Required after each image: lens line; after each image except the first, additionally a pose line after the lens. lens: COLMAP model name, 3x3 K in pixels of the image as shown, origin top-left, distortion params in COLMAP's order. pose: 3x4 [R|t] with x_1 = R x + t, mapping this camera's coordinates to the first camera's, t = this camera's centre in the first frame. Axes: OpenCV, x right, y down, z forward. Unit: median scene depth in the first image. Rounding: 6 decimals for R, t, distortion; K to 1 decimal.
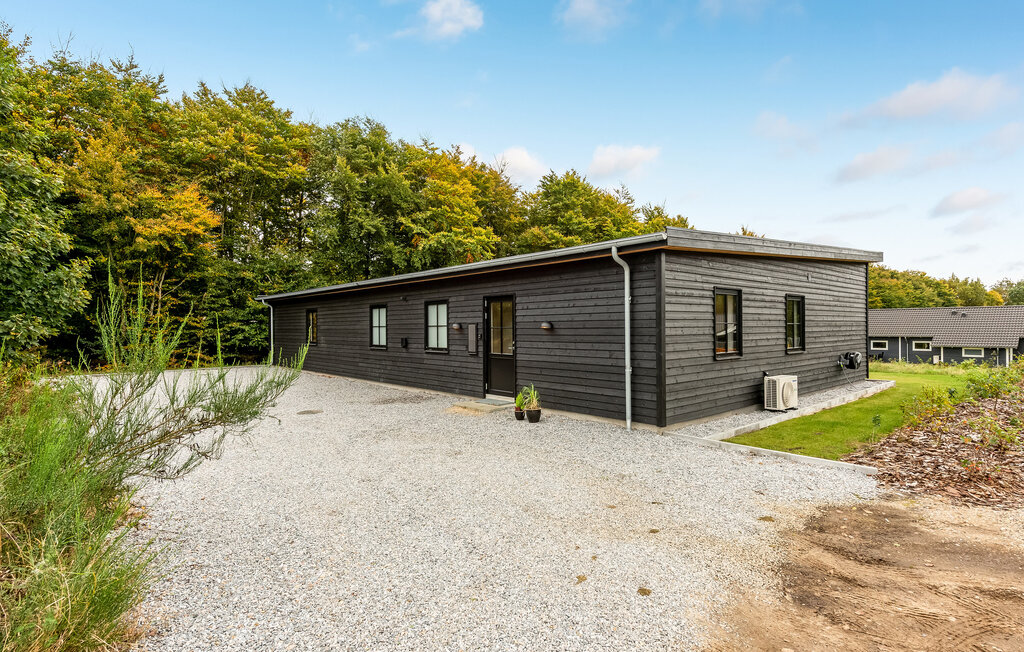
lens RADIAL K [[522.5, 0, 512.0], [0, 522.5, 326.0], [0, 0, 1]] dist [-0.000897, -0.000448]
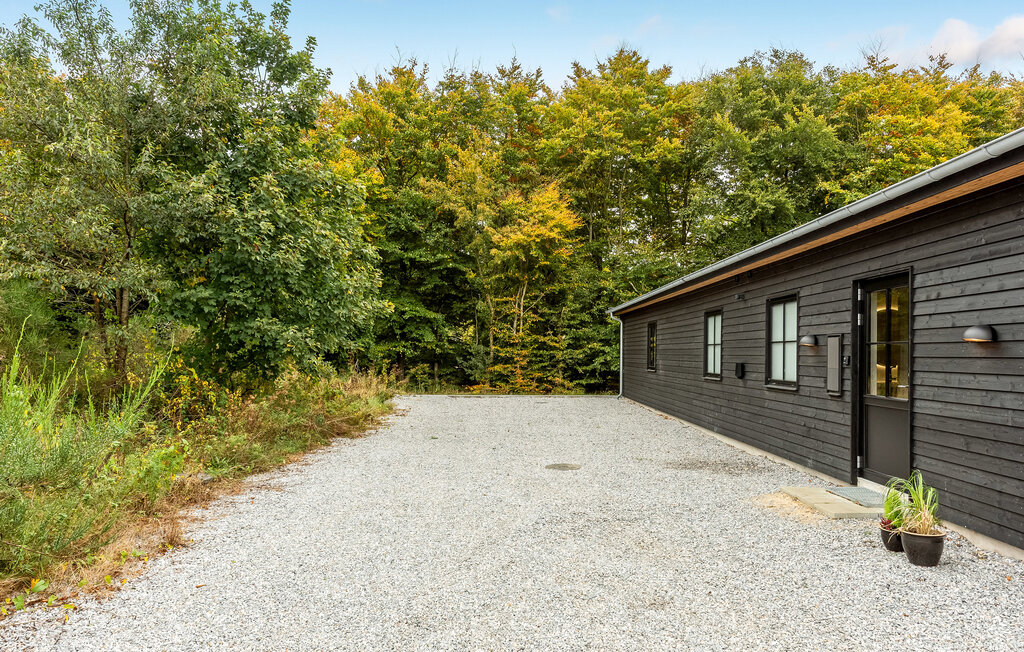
lens RADIAL K [[648.1, 0, 511.6], [0, 648.1, 345.2], [0, 0, 1]] dist [0.043479, -0.026475]
pose [[0.743363, 0.005776, -0.668863, 0.063776], [-0.013914, 0.999880, -0.006829, 0.007319], [0.668743, 0.014383, 0.743354, 0.166501]]
